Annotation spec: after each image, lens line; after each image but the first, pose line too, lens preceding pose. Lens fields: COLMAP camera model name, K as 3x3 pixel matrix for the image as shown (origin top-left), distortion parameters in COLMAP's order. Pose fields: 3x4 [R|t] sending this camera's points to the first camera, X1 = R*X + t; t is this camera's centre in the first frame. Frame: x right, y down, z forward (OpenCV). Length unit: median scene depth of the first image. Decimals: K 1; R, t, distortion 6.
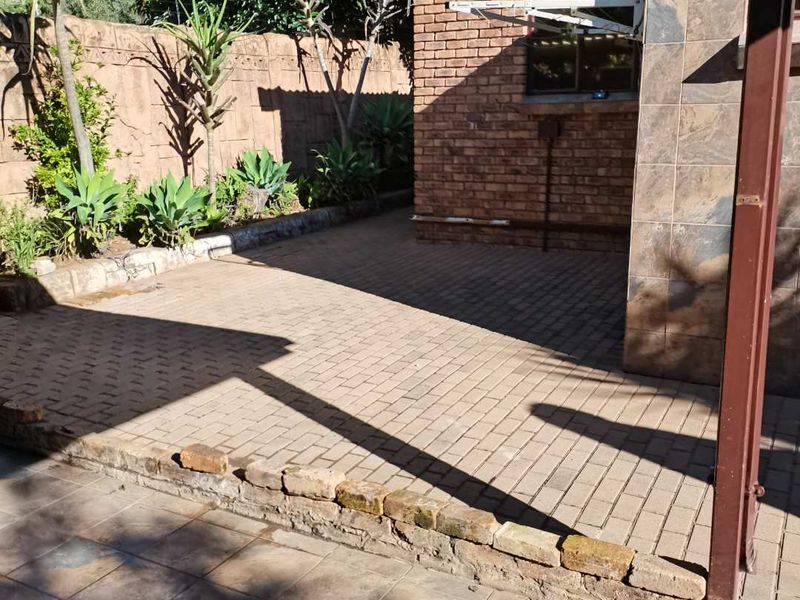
lens RADIAL K [[797.2, 0, 400.0], [0, 797.2, 300.0], [0, 0, 1]] dist [0.084961, -0.121791]
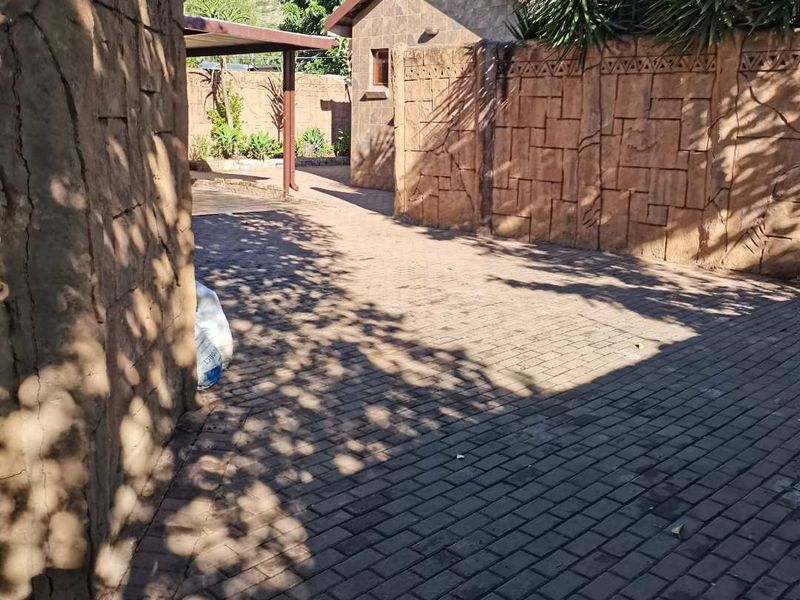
lens RADIAL K [[797.2, 0, 400.0], [0, 797.2, 300.0], [0, 0, 1]] dist [0.084961, -0.121791]
pose [[0.958776, 0.099525, -0.266166, 0.905076], [-0.104140, 0.994557, -0.003245, 0.353585], [0.264394, 0.030829, 0.963922, -1.386409]]
